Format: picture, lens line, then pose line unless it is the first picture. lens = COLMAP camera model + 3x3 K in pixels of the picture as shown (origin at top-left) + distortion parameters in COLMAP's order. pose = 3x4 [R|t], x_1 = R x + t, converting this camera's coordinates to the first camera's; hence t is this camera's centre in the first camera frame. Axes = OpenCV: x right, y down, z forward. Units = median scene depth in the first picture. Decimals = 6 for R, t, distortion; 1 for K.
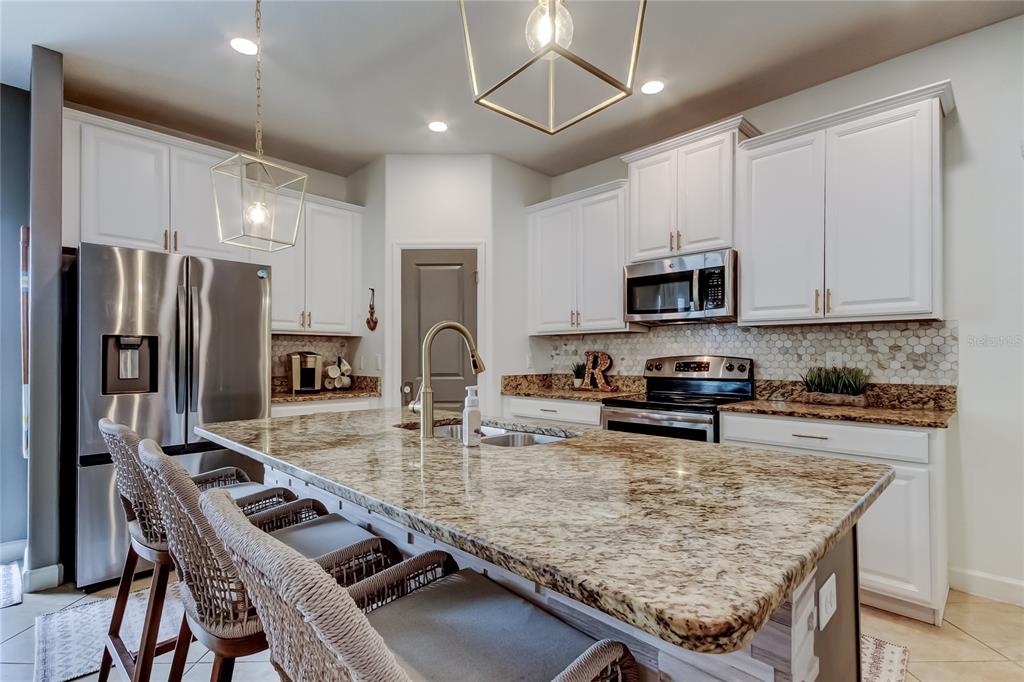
lens RADIAL K [[475.4, 0, 526.9], [0, 475.4, 347.4], [0, 0, 1]] dist [0.024046, -0.010246]
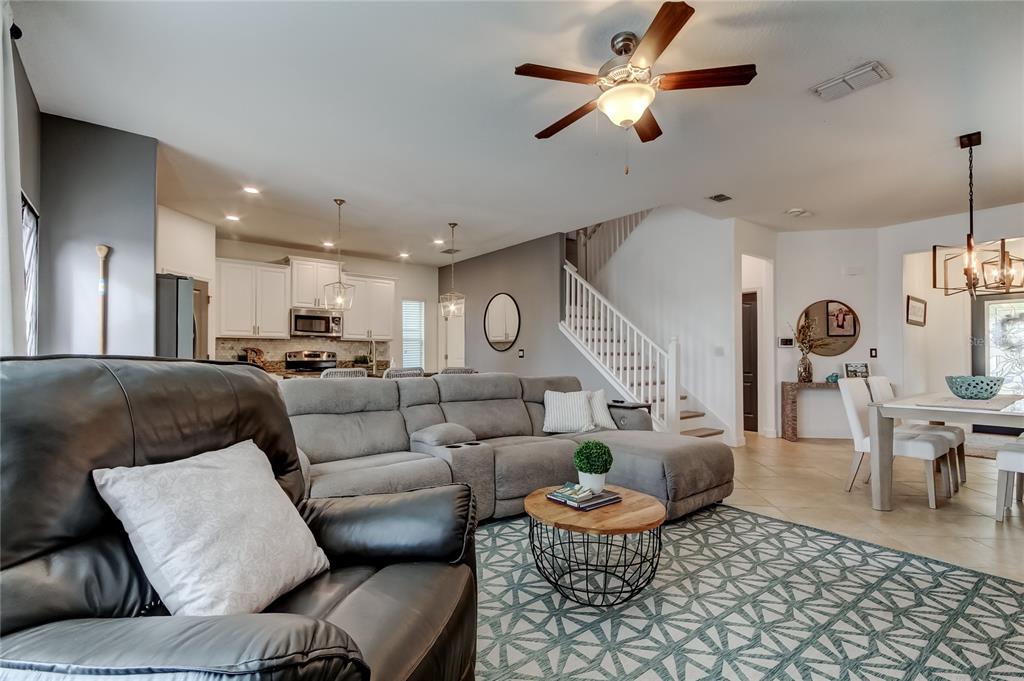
lens RADIAL K [[475.4, 0, 511.8], [0, 475.4, 349.7], [0, 0, 1]] dist [0.024046, -0.010246]
pose [[0.124267, 0.018985, 0.992067, -1.634276], [-0.019228, 0.999675, -0.016722, 0.027988], [-0.992062, -0.016997, 0.124592, -0.217820]]
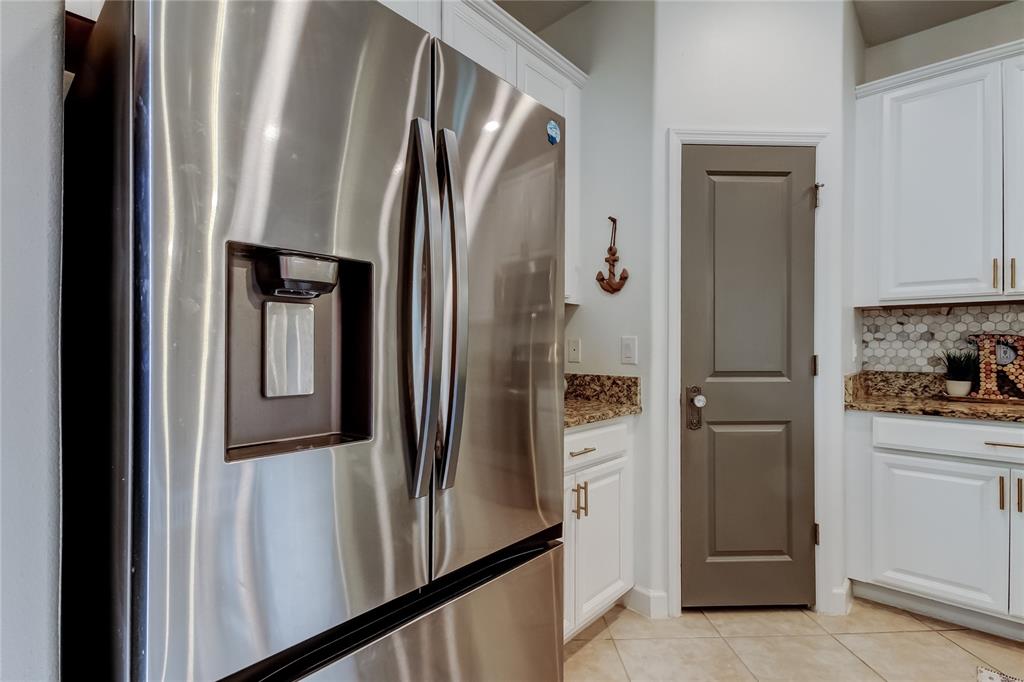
lens RADIAL K [[490.4, 0, 514.8], [0, 490.4, 350.1], [0, 0, 1]] dist [-0.002690, 0.000234]
pose [[0.998442, 0.004931, 0.055584, -0.504485], [-0.006784, 0.999425, 0.033208, 0.013101], [-0.055389, -0.033533, 0.997902, 0.467966]]
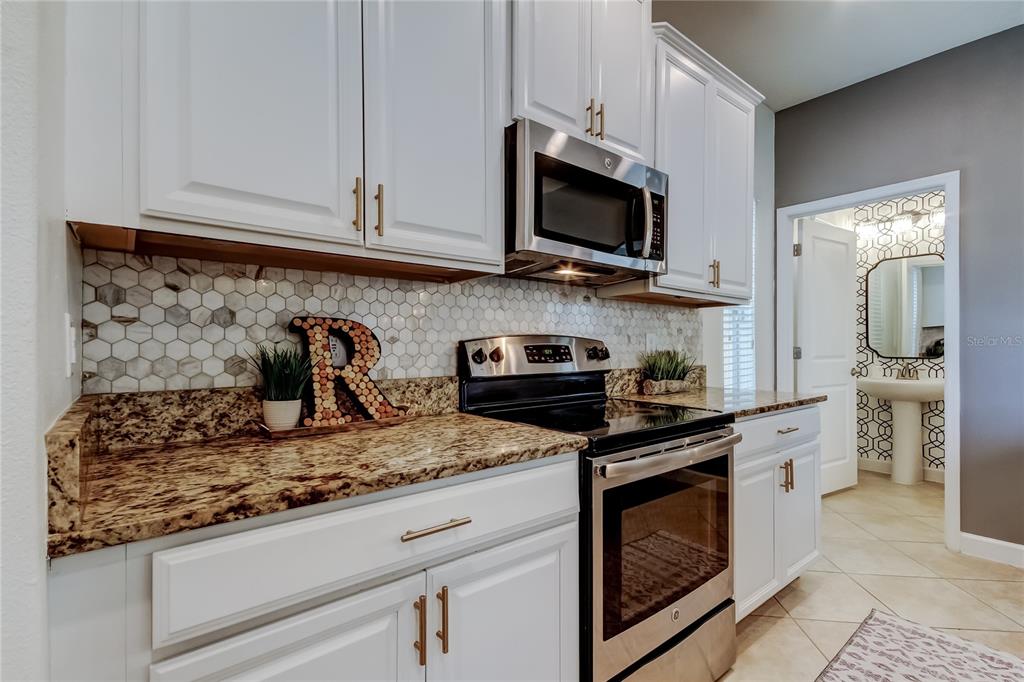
lens RADIAL K [[475.4, 0, 510.1], [0, 475.4, 344.2], [0, 0, 1]] dist [0.024046, -0.010246]
pose [[0.117603, 0.005484, 0.993046, -0.204994], [-0.022331, 0.999747, -0.002877, 0.028507], [-0.992810, -0.021837, 0.117696, 0.877625]]
